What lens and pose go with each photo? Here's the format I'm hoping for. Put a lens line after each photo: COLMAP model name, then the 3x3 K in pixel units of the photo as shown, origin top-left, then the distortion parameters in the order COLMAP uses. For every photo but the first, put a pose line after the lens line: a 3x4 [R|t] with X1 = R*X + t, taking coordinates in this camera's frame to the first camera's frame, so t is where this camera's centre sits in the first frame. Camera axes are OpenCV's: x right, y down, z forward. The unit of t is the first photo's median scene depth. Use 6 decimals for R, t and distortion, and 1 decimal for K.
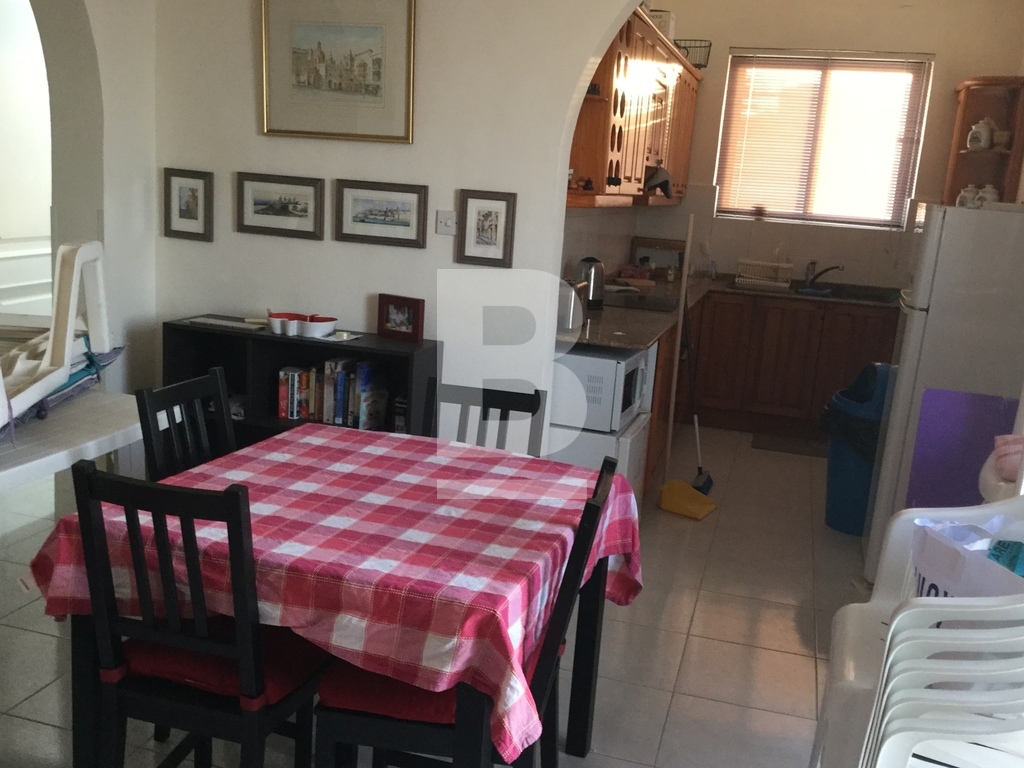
lens RADIAL K [[1017.6, 0, 512.0], [0, 1017.6, 384.0], [0, 0, 1]] dist [0.004511, -0.210918]
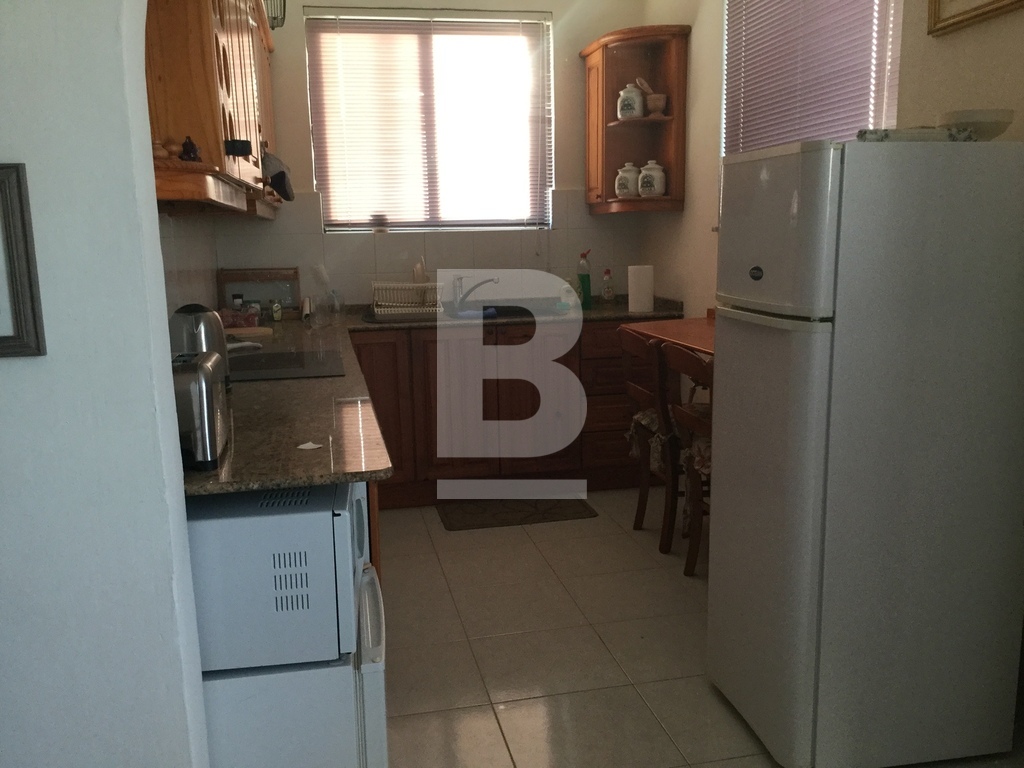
lens RADIAL K [[889.8, 0, 512.0], [0, 889.8, 384.0], [0, 0, 1]] dist [0.100480, 0.000184]
pose [[0.874842, -0.161924, 0.456543, -0.002597], [0.169502, 0.985222, 0.024627, -0.048101], [-0.453784, 0.055841, 0.889360, 0.366944]]
